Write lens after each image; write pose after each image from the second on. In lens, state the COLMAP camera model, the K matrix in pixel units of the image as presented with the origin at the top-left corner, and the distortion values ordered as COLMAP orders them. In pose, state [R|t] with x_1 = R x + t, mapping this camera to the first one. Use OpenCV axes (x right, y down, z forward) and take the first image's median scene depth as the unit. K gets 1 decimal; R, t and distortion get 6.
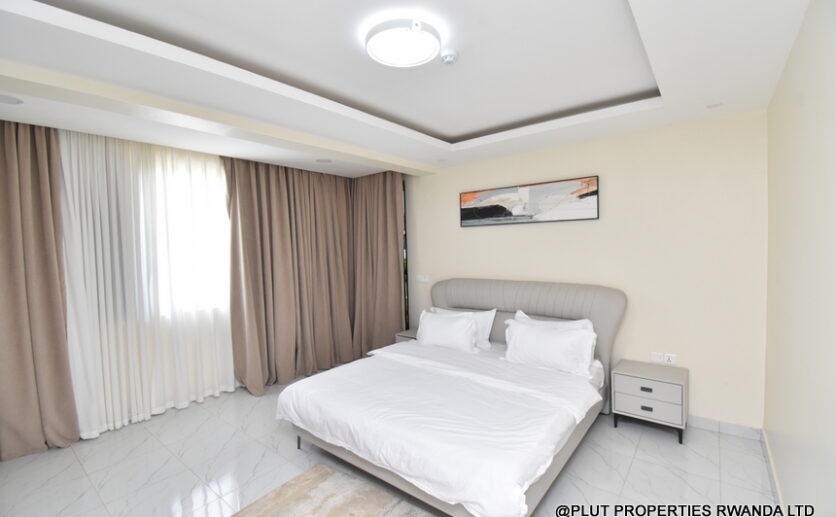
lens RADIAL K [[366.1, 0, 418.0], [0, 366.1, 258.5], [0, 0, 1]] dist [0.010581, -0.022028]
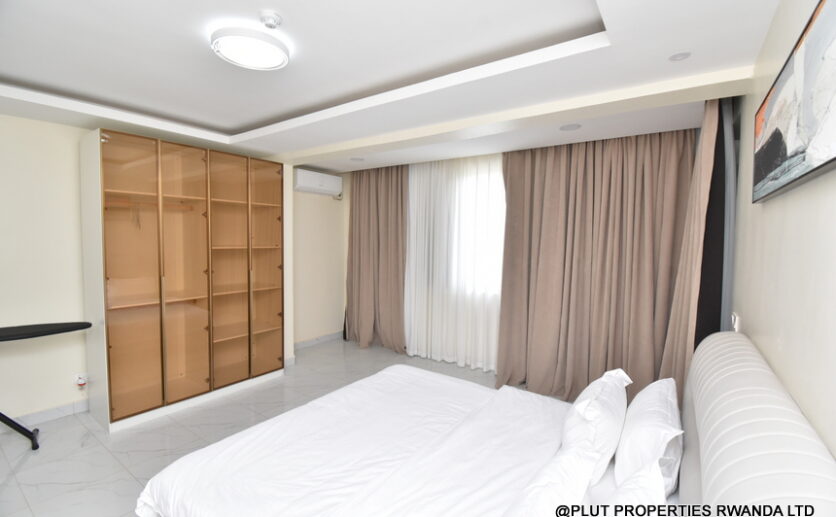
lens RADIAL K [[366.1, 0, 418.0], [0, 366.1, 258.5], [0, 0, 1]] dist [0.010581, -0.022028]
pose [[0.064989, 0.084748, -0.994281, 0.603382], [-0.046591, 0.995558, 0.081811, -0.058011], [0.996798, 0.041008, 0.068648, 0.804336]]
